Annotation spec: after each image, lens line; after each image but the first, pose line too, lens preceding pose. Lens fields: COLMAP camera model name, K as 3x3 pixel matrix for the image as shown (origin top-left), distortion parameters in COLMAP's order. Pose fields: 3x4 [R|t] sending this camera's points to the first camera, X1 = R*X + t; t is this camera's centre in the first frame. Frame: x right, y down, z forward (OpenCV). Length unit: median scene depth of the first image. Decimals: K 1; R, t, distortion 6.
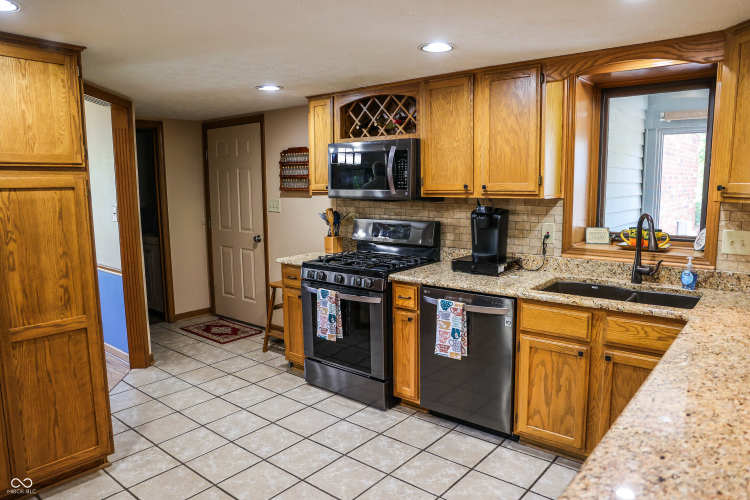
lens RADIAL K [[516.8, 0, 374.4], [0, 516.8, 252.2], [0, 0, 1]] dist [-0.075131, 0.046985]
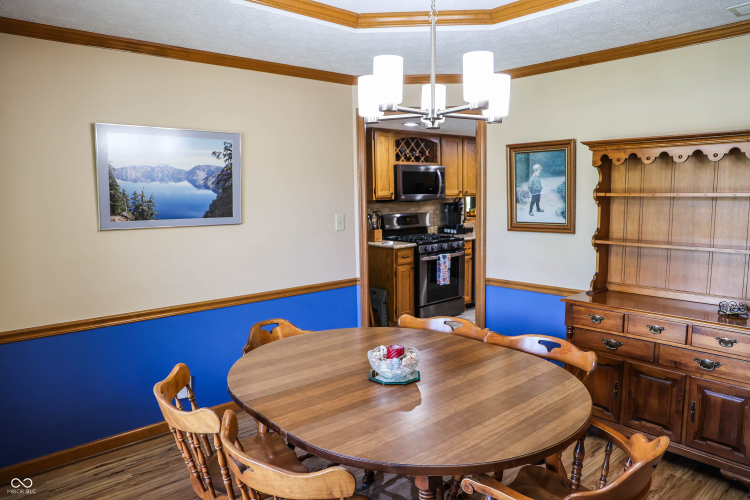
lens RADIAL K [[516.8, 0, 380.3], [0, 516.8, 247.5], [0, 0, 1]] dist [-0.075131, 0.046985]
pose [[0.144225, -0.095480, 0.984928, -1.680565], [0.145963, 0.986499, 0.074259, -0.096514], [-0.978721, 0.133053, 0.156215, 0.906322]]
